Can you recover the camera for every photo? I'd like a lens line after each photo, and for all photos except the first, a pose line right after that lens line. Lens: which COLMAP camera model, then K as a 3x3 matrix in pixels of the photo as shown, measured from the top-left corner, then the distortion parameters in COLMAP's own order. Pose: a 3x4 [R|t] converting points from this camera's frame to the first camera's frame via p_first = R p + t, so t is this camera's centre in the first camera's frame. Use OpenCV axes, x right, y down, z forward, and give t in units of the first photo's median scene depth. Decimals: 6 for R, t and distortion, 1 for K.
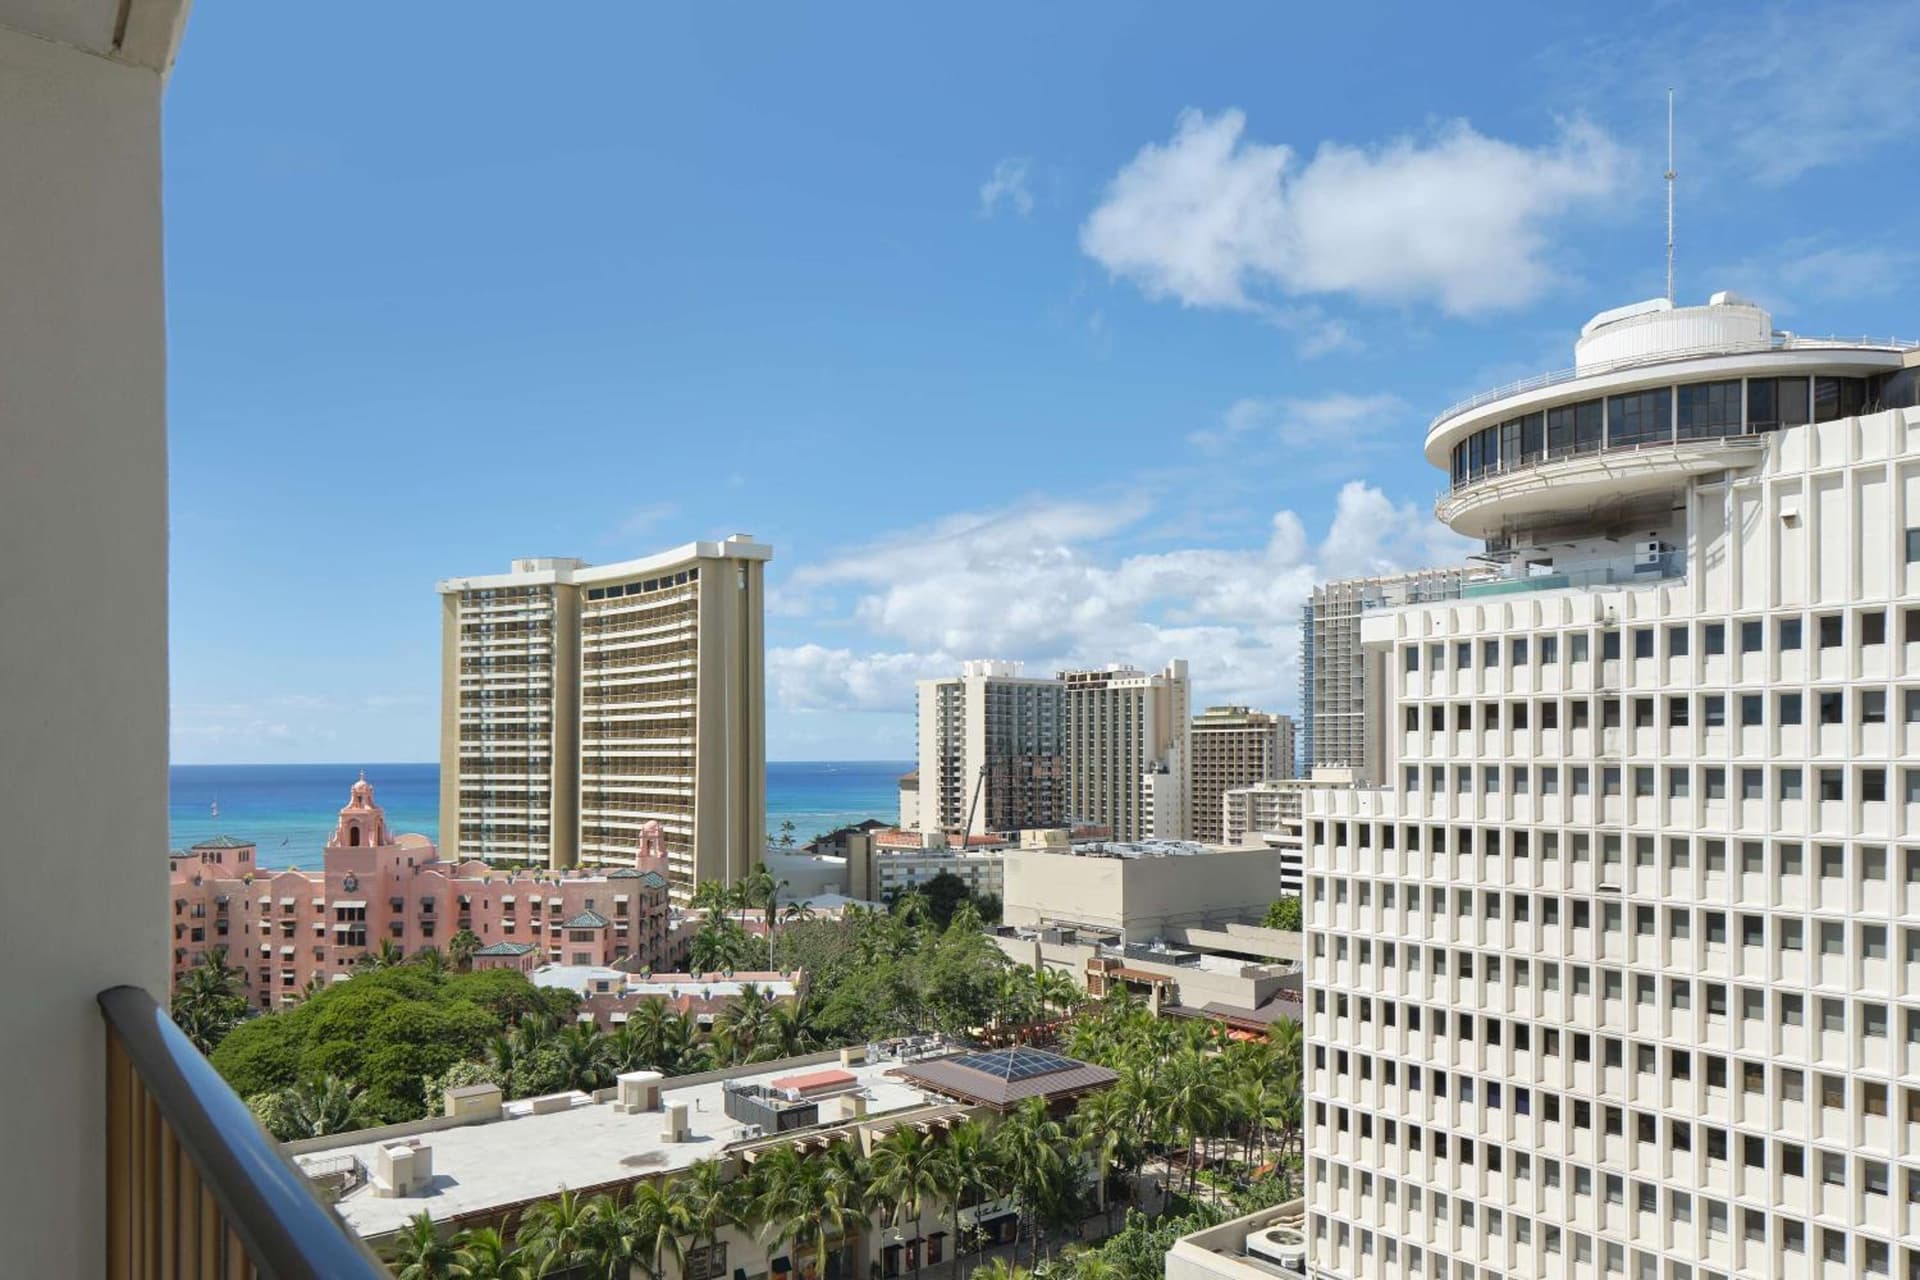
lens RADIAL K [[1298.8, 0, 941.6], [0, 1298.8, 748.4], [0, 0, 1]] dist [0.008825, 0.002886]
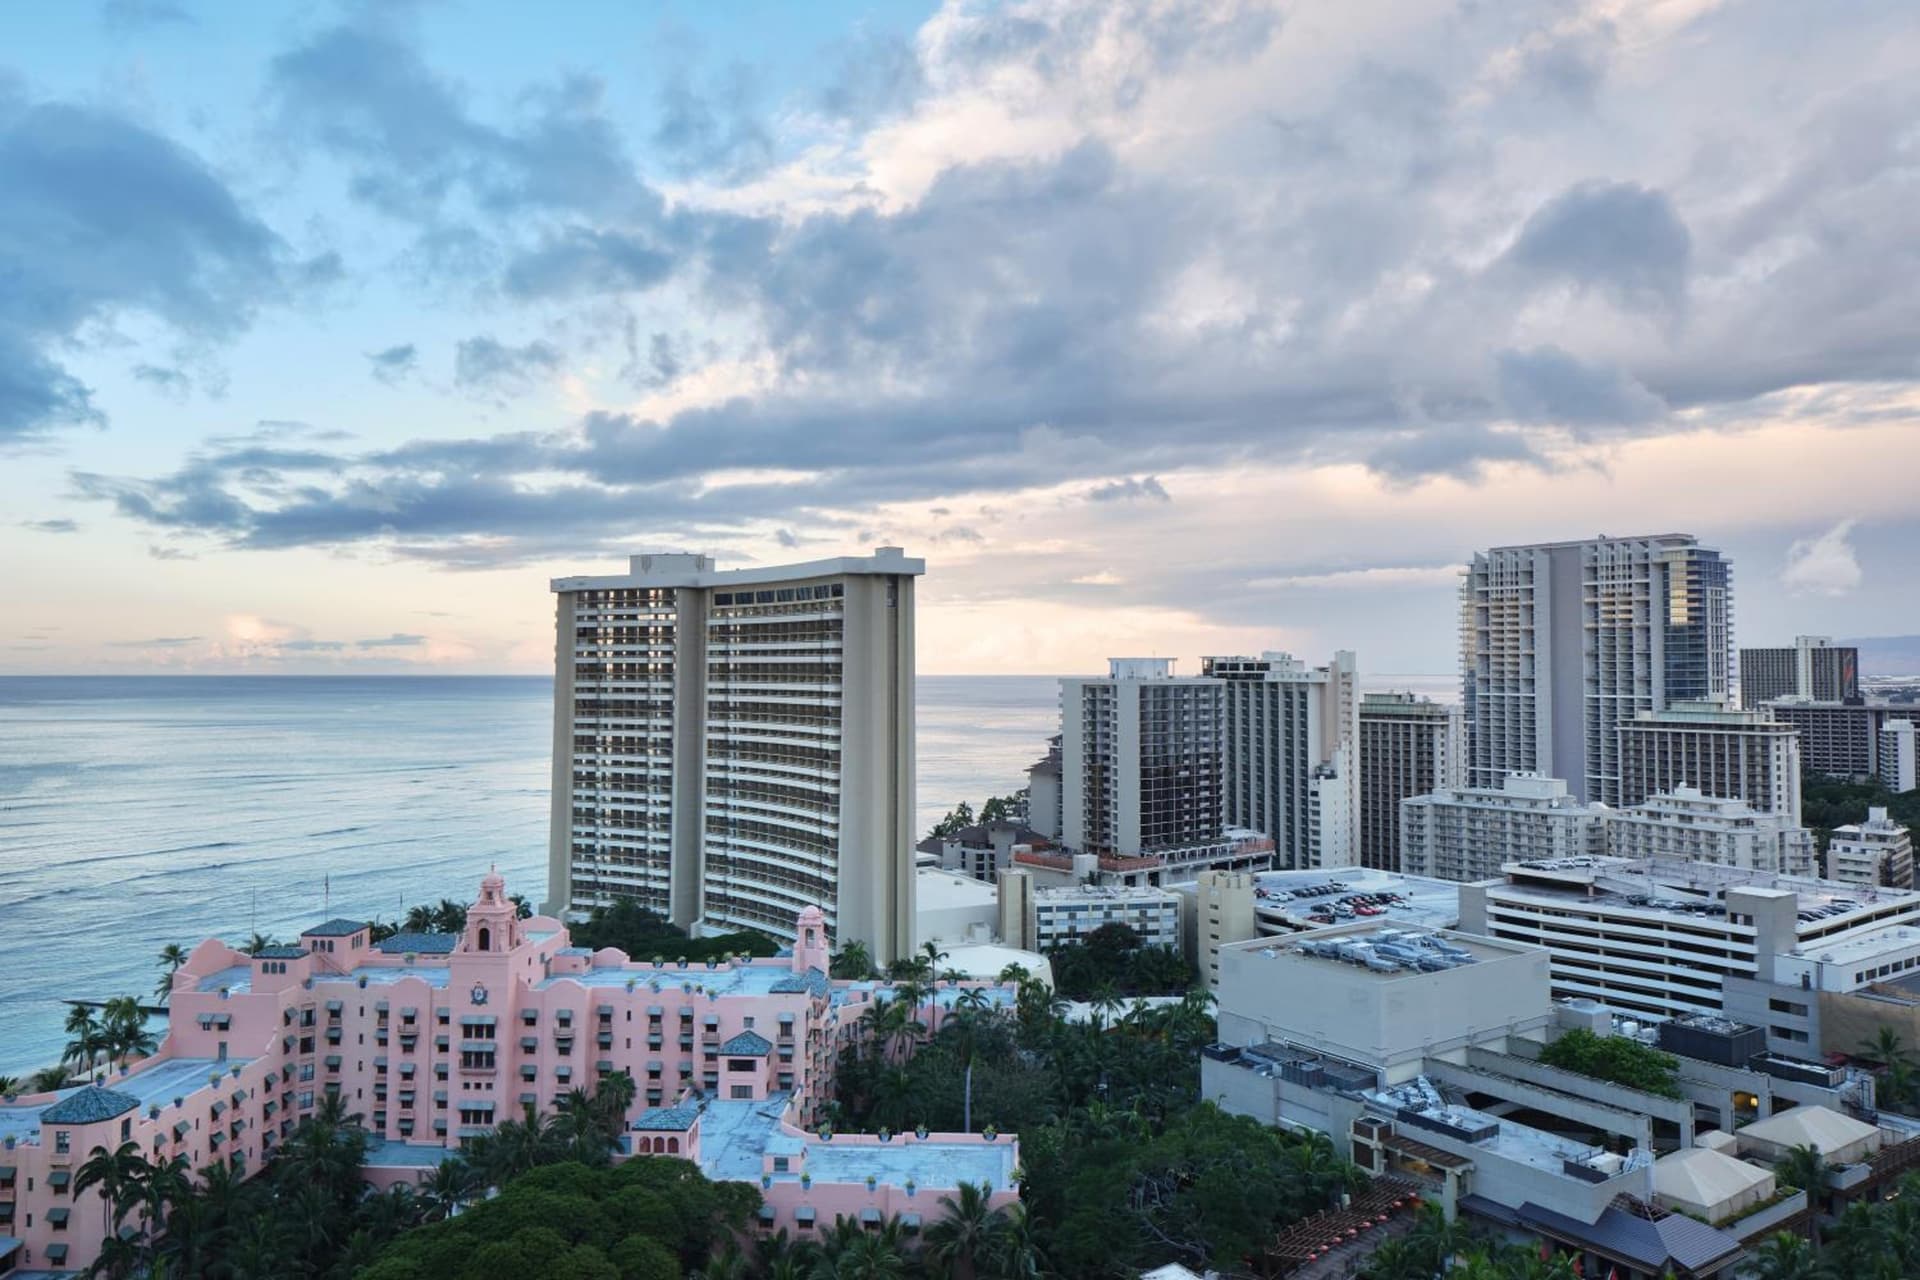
lens RADIAL K [[1336.5, 0, 943.5], [0, 1336.5, 621.2], [0, 0, 1]] dist [0.010978, 0.004946]
pose [[0.998120, 0.001120, -0.061279, -0.054882], [-0.003575, 0.999195, -0.039966, -0.069209], [0.061185, 0.040110, 0.997320, 0.070397]]
